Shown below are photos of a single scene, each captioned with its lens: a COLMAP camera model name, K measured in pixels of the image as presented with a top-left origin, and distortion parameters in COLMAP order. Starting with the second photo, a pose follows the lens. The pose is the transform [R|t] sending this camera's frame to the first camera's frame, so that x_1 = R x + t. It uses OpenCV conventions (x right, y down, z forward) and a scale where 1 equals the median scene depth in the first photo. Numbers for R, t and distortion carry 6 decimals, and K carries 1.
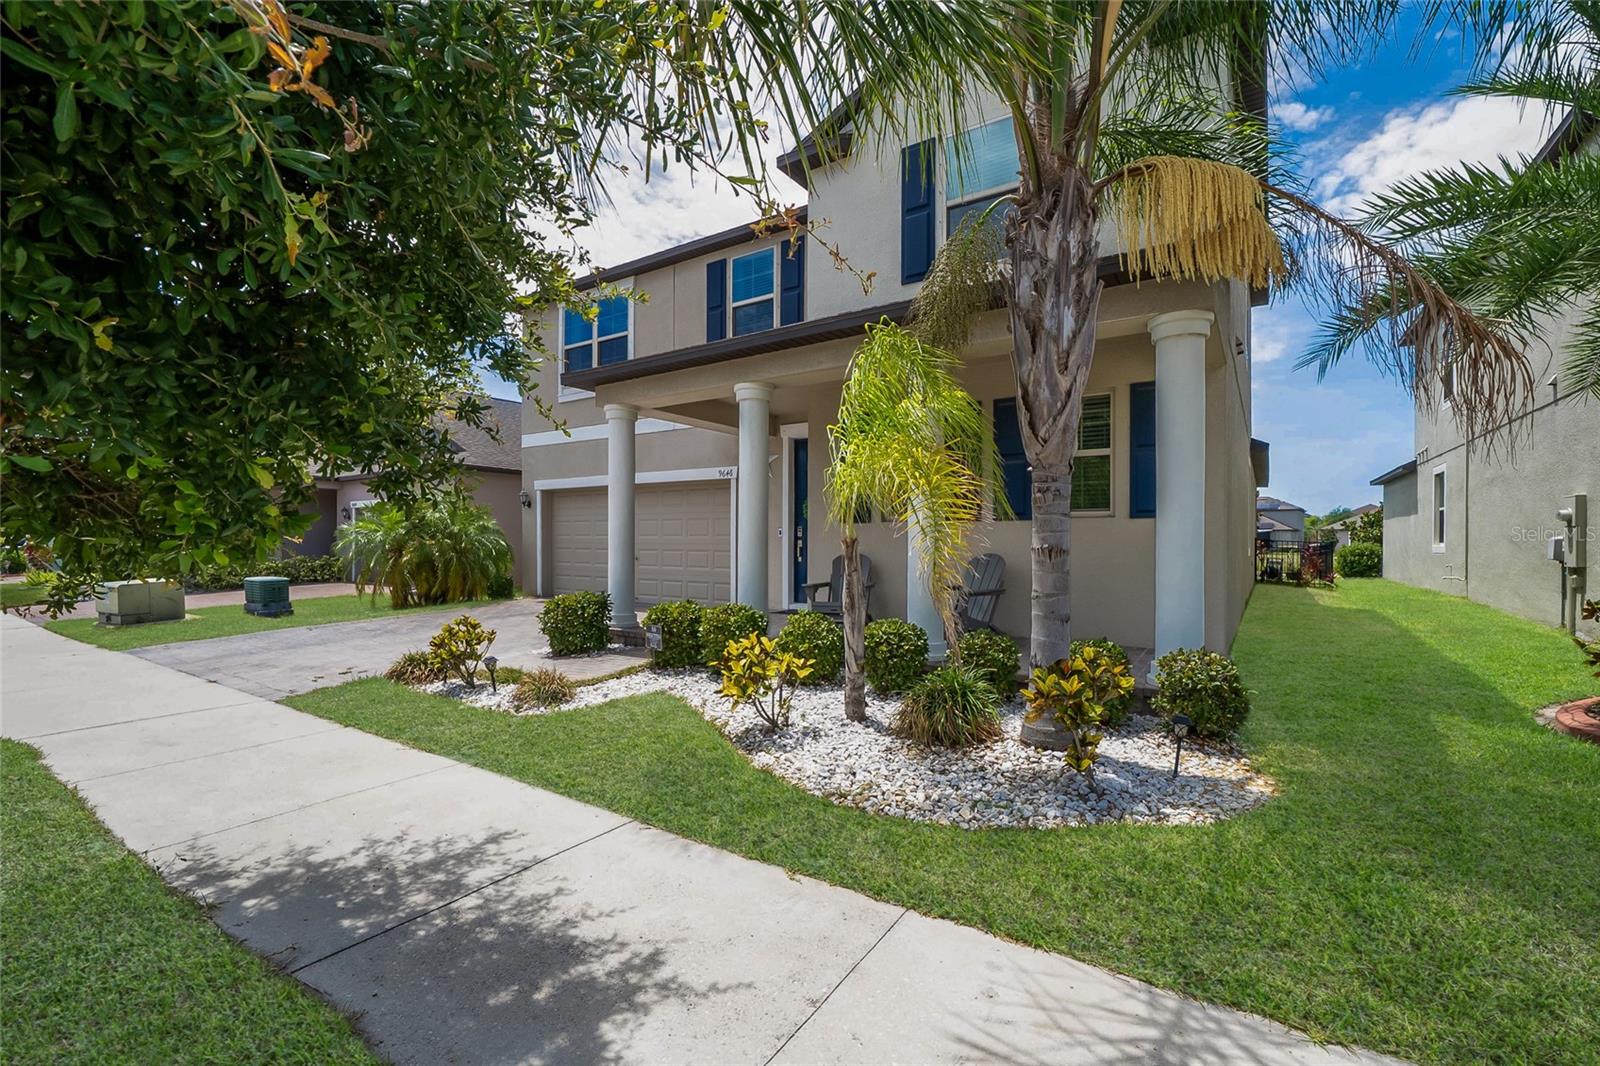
lens RADIAL K [[661.5, 0, 803.0], [0, 661.5, 539.5], [0, 0, 1]] dist [-0.002590, -0.000171]
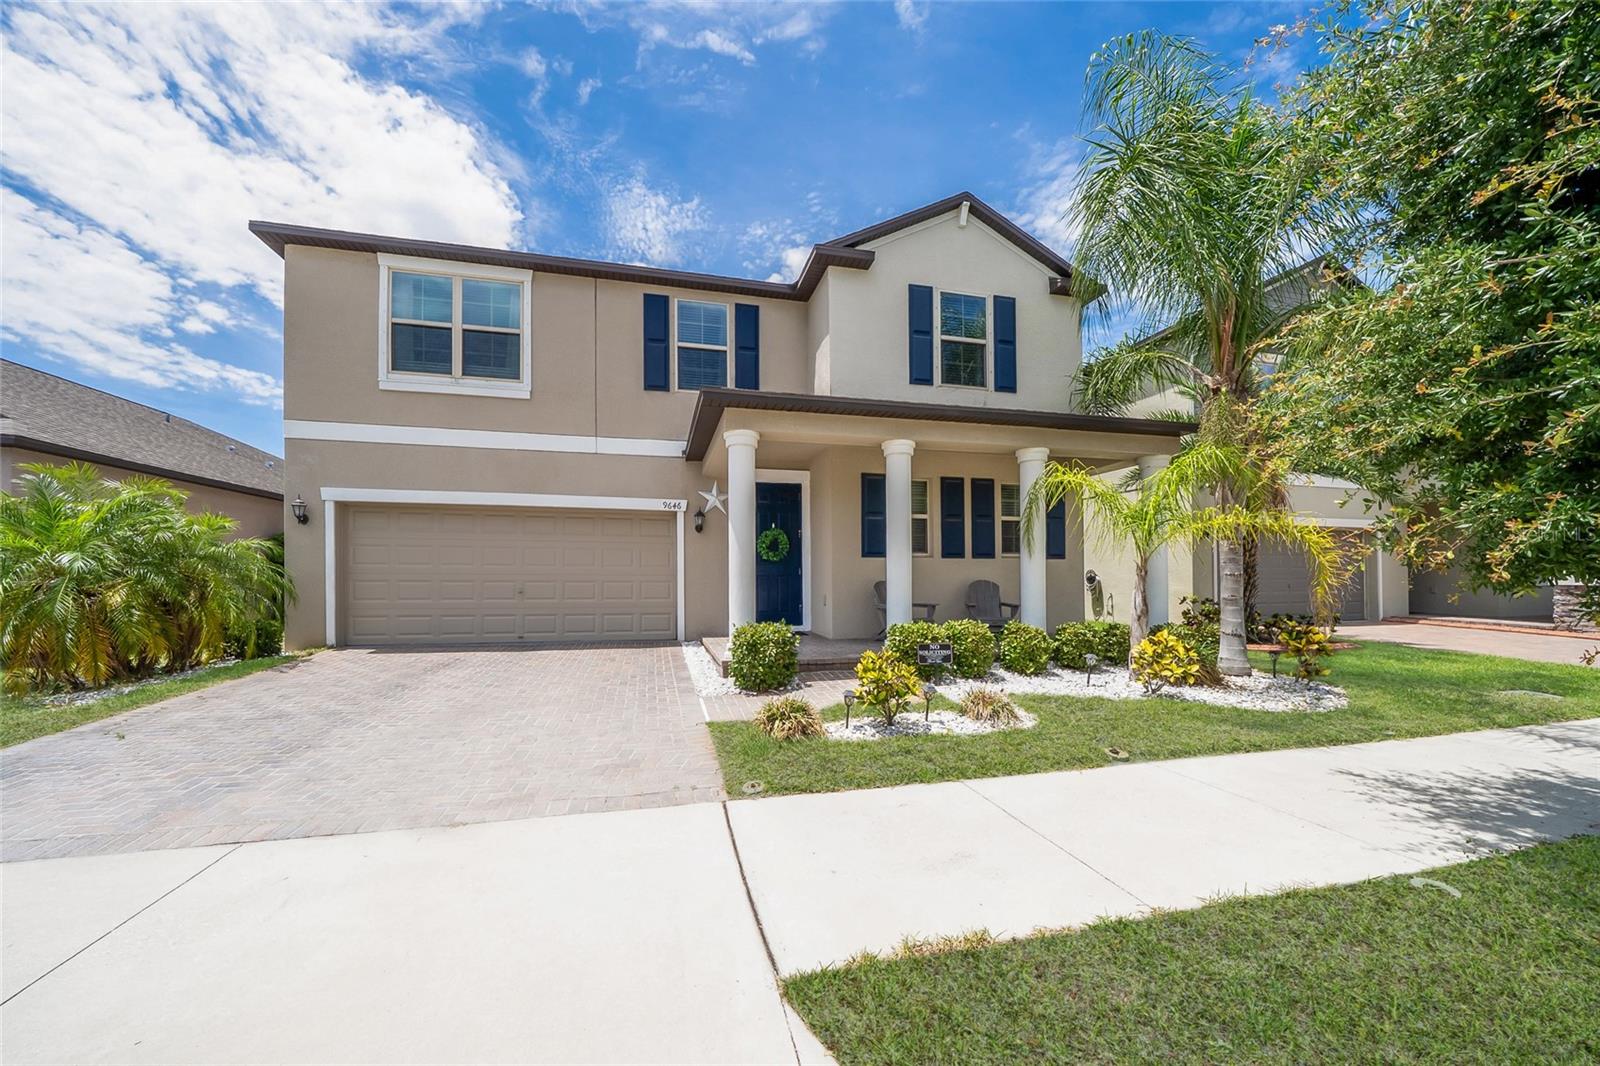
lens RADIAL K [[542.9, 0, 757.6], [0, 542.9, 578.7], [0, 0, 1]] dist [-0.010055, 0.000251]
pose [[0.703431, -0.003674, 0.710754, -0.653138], [-0.001902, 0.999973, 0.007052, 0.007128], [-0.710761, -0.006313, 0.703406, 0.328367]]
